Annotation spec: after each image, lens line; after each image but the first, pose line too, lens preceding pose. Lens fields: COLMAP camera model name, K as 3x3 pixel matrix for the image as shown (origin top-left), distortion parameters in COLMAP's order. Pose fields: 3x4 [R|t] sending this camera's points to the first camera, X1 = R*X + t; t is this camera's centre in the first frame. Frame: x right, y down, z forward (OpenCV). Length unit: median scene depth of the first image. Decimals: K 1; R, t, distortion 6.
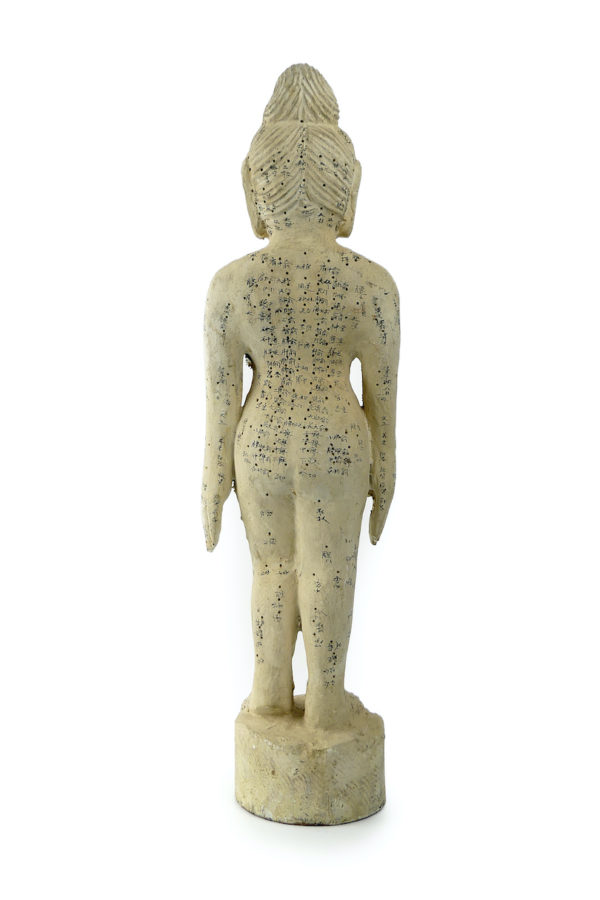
lens RADIAL K [[1384.8, 0, 300.0], [0, 1384.8, 450.0], [0, 0, 1]] dist [-0.020370, 0.008485]
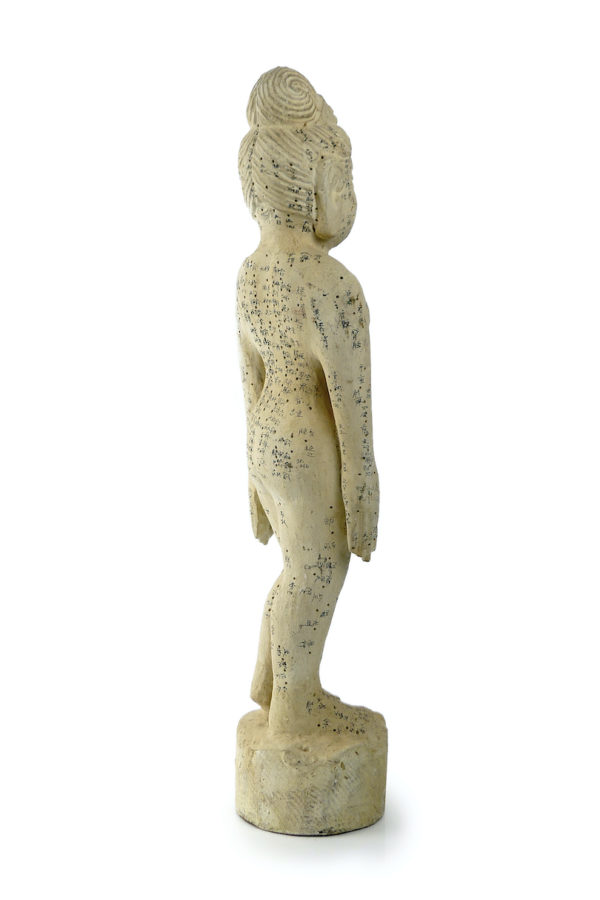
lens RADIAL K [[1341.5, 0, 300.0], [0, 1341.5, 450.0], [0, 0, 1]] dist [-0.013630, 0.019803]
pose [[0.596364, 0.085091, -0.798191, 0.802461], [-0.095803, 0.994803, 0.034473, -0.036725], [0.796977, 0.055911, 0.601417, 0.435201]]
